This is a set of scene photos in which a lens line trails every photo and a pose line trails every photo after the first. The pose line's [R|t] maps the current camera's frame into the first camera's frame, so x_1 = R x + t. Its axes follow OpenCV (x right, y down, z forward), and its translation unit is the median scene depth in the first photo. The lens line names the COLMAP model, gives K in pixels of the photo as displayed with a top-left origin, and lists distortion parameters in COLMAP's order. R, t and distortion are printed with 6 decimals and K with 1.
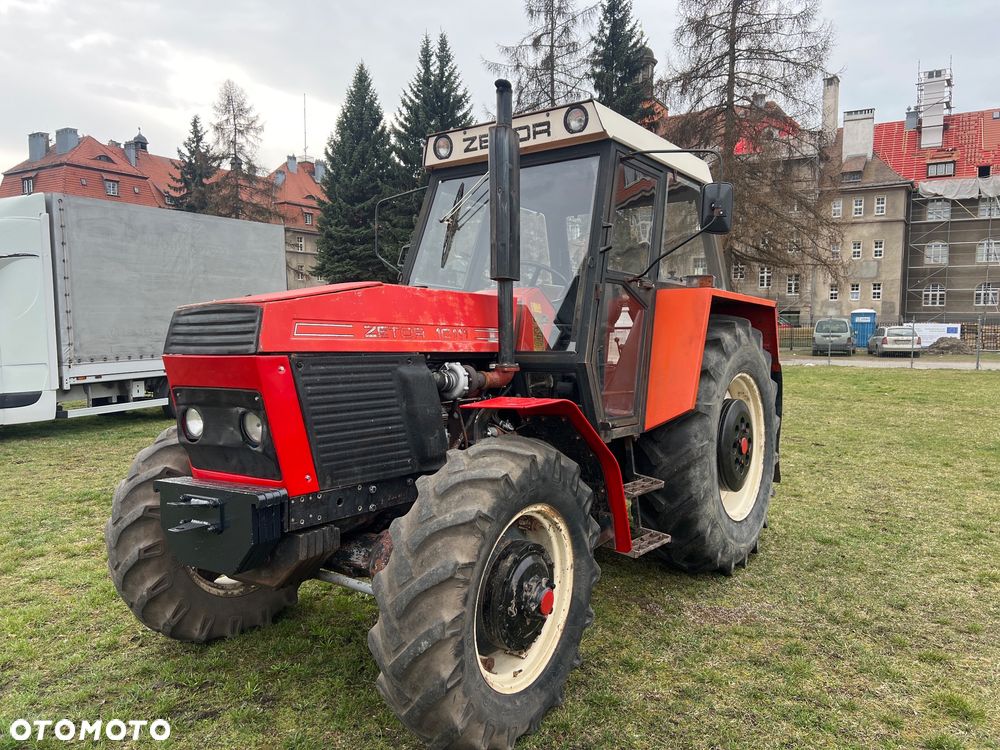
lens RADIAL K [[757.1, 0, 504.3], [0, 757.1, 368.5], [0, 0, 1]] dist [0.025451, -0.003602]
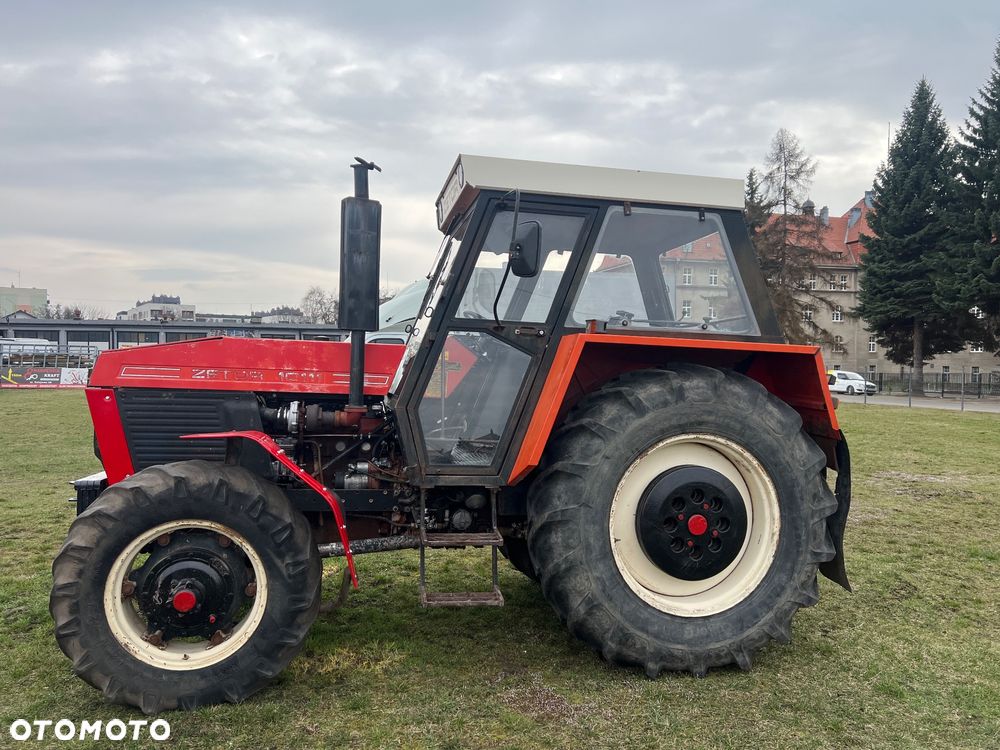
lens RADIAL K [[759.5, 0, 529.4], [0, 759.5, 374.5], [0, 0, 1]] dist [0.077193, -0.097058]
pose [[0.723892, 0.019332, -0.689643, 0.115229], [-0.052913, 0.998219, -0.027559, -0.004043], [0.687882, 0.056441, 0.723625, 0.042629]]
